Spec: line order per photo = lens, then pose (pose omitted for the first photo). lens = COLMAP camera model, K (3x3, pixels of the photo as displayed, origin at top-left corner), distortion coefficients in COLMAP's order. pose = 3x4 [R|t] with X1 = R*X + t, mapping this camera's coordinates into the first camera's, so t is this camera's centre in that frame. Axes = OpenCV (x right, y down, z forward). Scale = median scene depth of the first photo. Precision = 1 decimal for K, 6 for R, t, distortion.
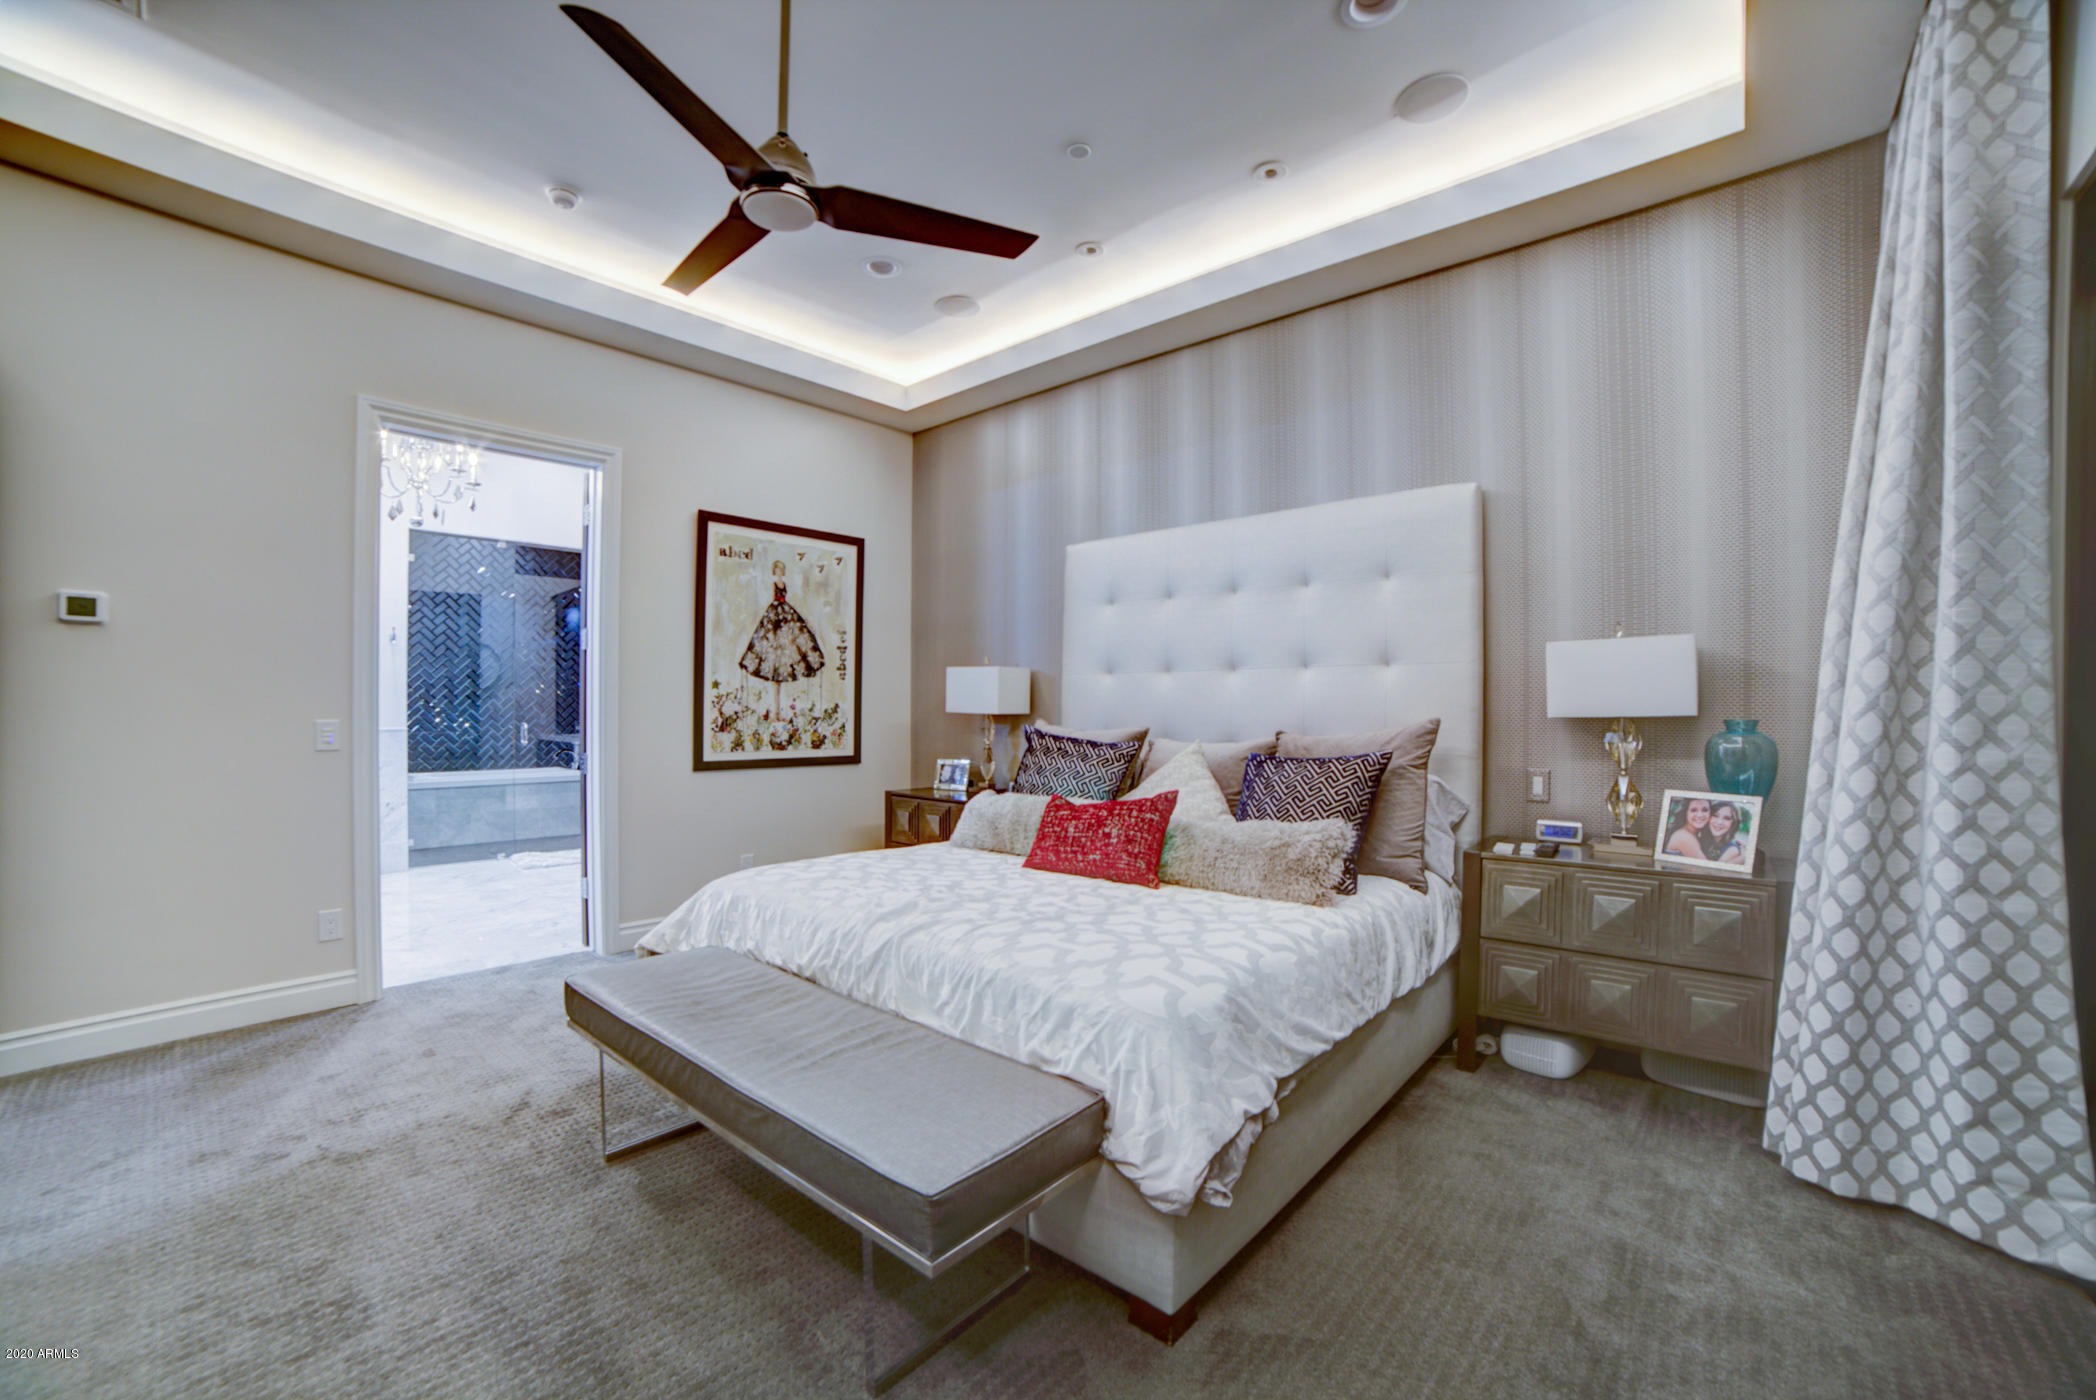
lens RADIAL K [[829.5, 0, 1063.9], [0, 829.5, 706.5], [0, 0, 1]] dist [-0.044419, 0.000289]
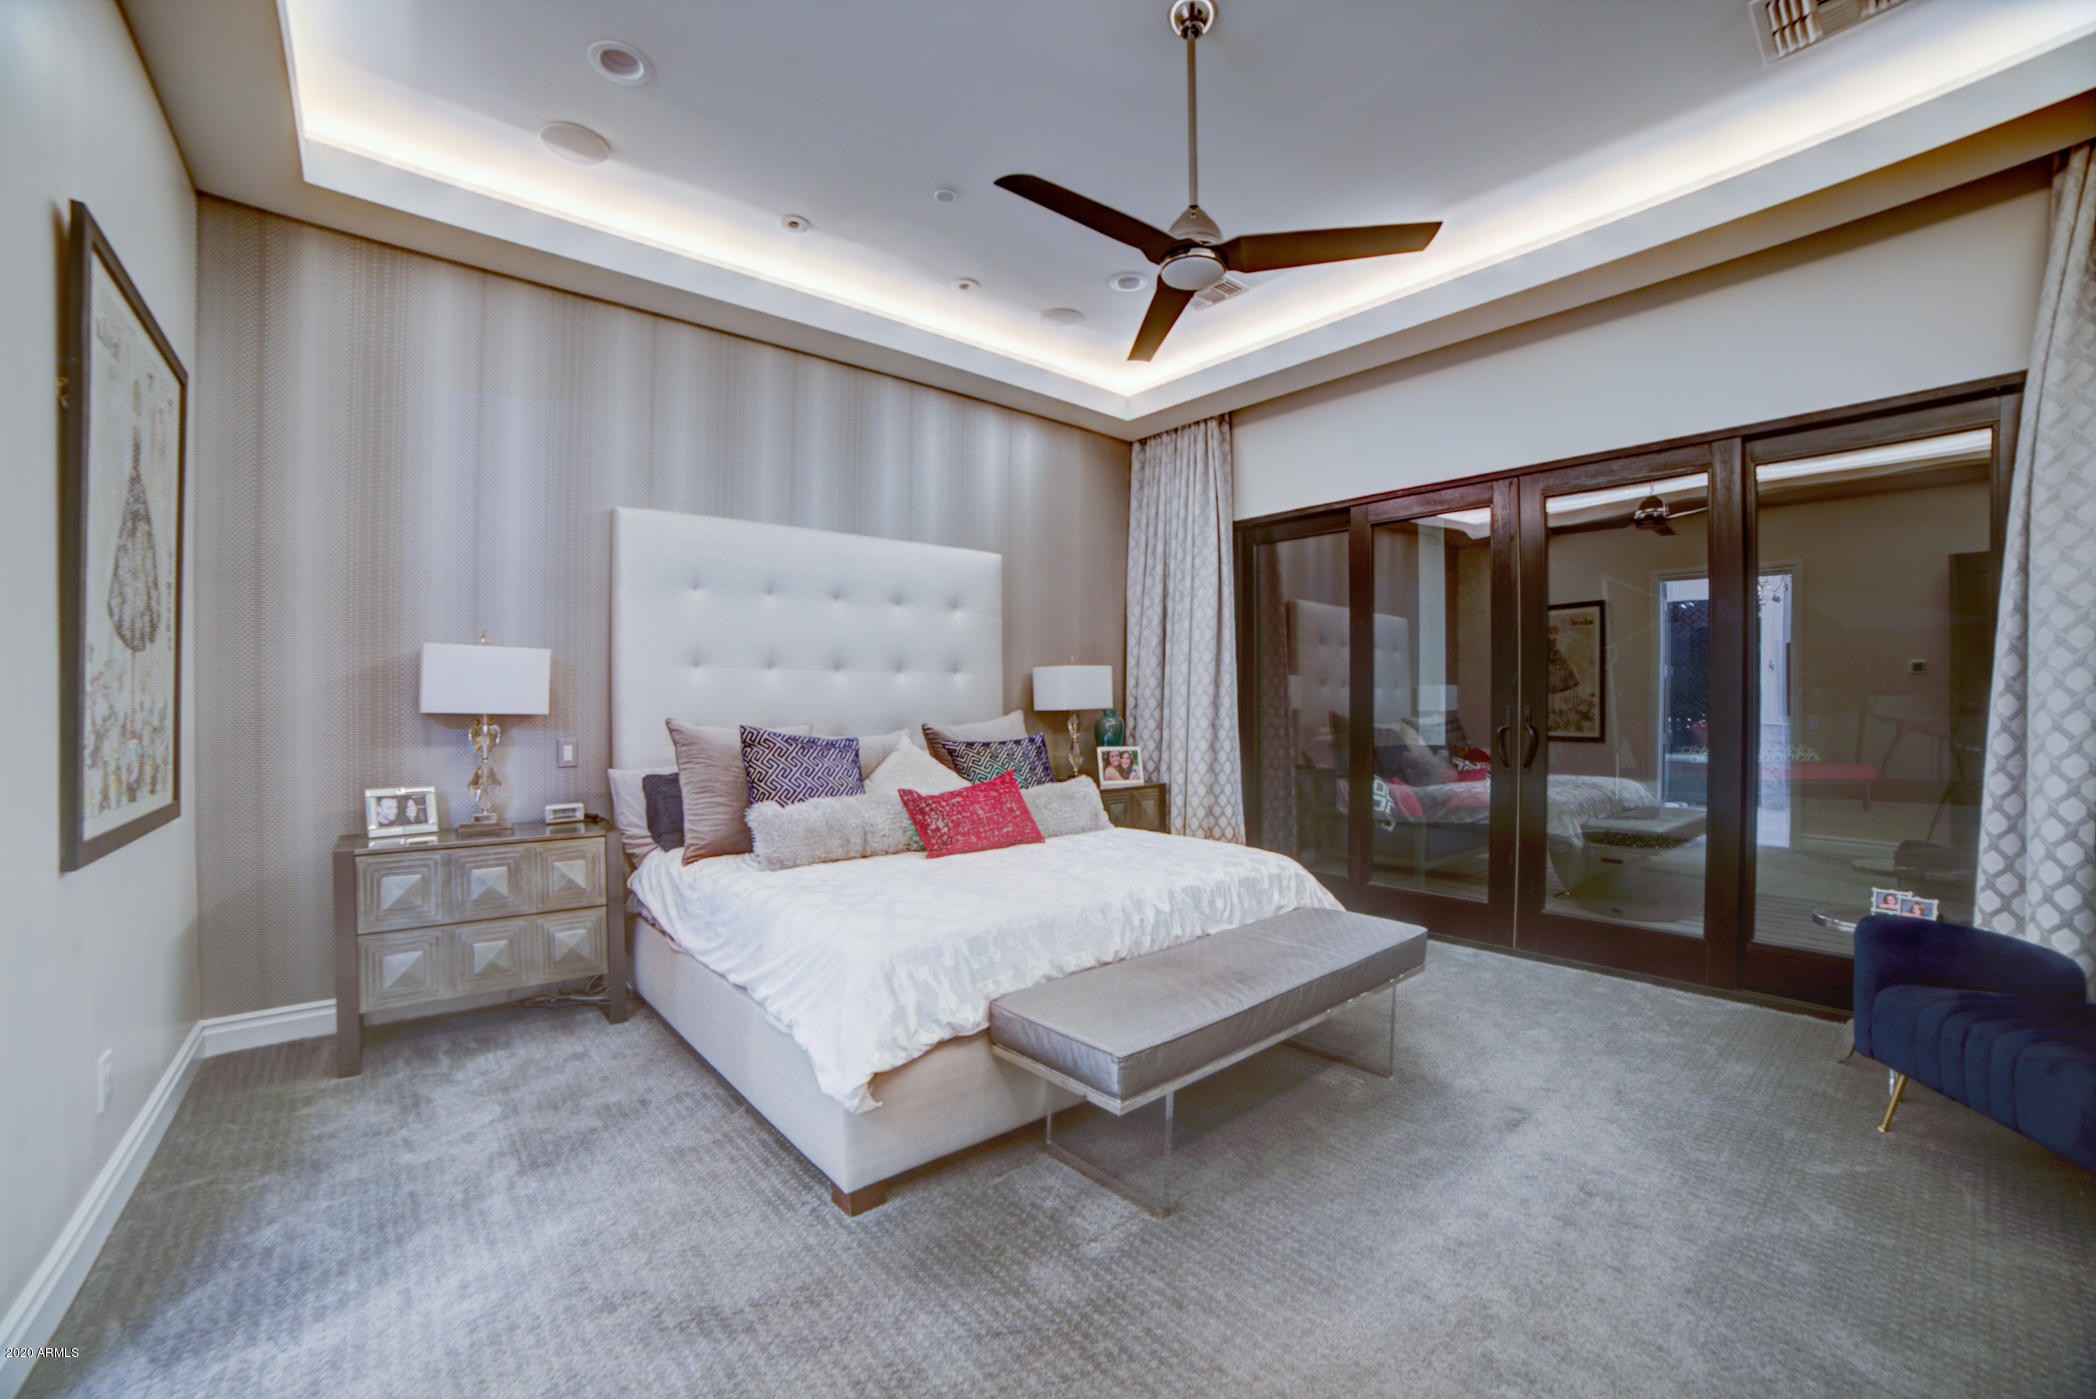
lens RADIAL K [[841.9, 0, 1031.8], [0, 841.9, 708.9], [0, 0, 1]] dist [-0.075896, 0.026681]
pose [[0.203800, -0.006320, 0.978992, -0.891623], [0.000859, 0.999980, 0.006276, 0.000611], [-0.979012, -0.000438, 0.203801, 0.556065]]
